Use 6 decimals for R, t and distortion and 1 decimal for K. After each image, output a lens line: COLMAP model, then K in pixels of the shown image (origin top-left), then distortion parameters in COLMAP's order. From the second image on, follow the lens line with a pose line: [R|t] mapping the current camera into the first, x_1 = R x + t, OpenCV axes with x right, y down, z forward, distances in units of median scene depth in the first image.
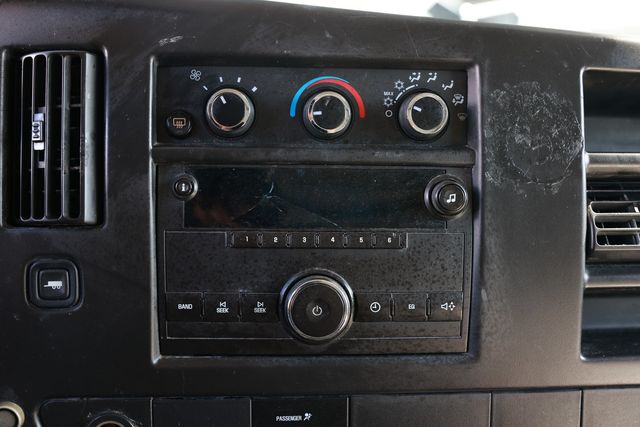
lens RADIAL K [[825.6, 0, 320.0], [0, 825.6, 213.5], [0, 0, 1]] dist [-0.013185, -0.011761]
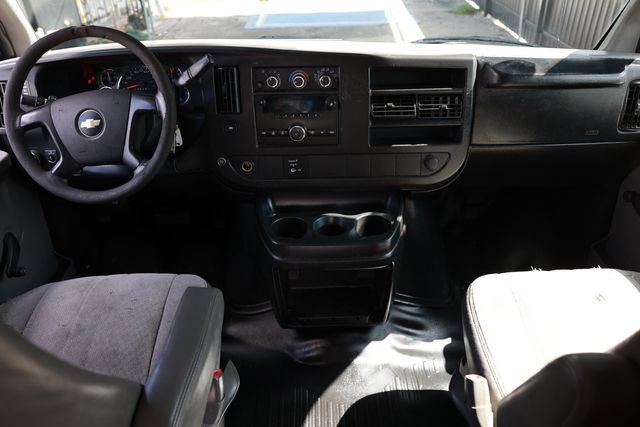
lens RADIAL K [[503.9, 0, 319.8], [0, 503.9, 211.3], [0, 0, 1]] dist [-0.118025, 0.114069]
pose [[0.993278, 0.015968, -0.114644, 0.375107], [0.024154, 0.940043, 0.340198, -0.337451], [0.113203, -0.340681, 0.933339, -1.302734]]
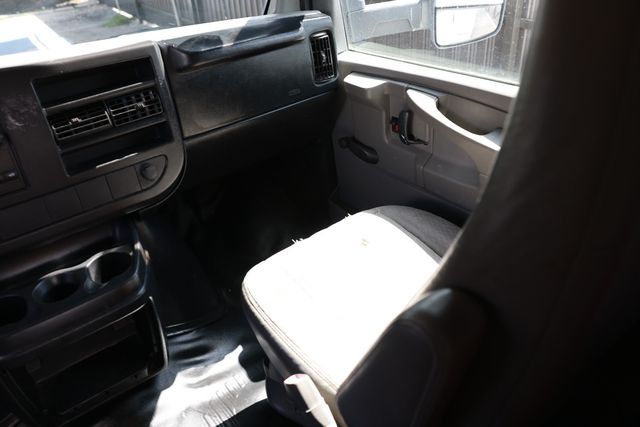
lens RADIAL K [[503.9, 0, 319.8], [0, 503.9, 211.3], [0, 0, 1]] dist [-0.118025, 0.114069]
pose [[0.852119, -0.339803, 0.398030, 0.355675], [0.182890, 0.905939, 0.381872, -0.234601], [-0.490352, -0.252605, 0.834114, -1.022781]]
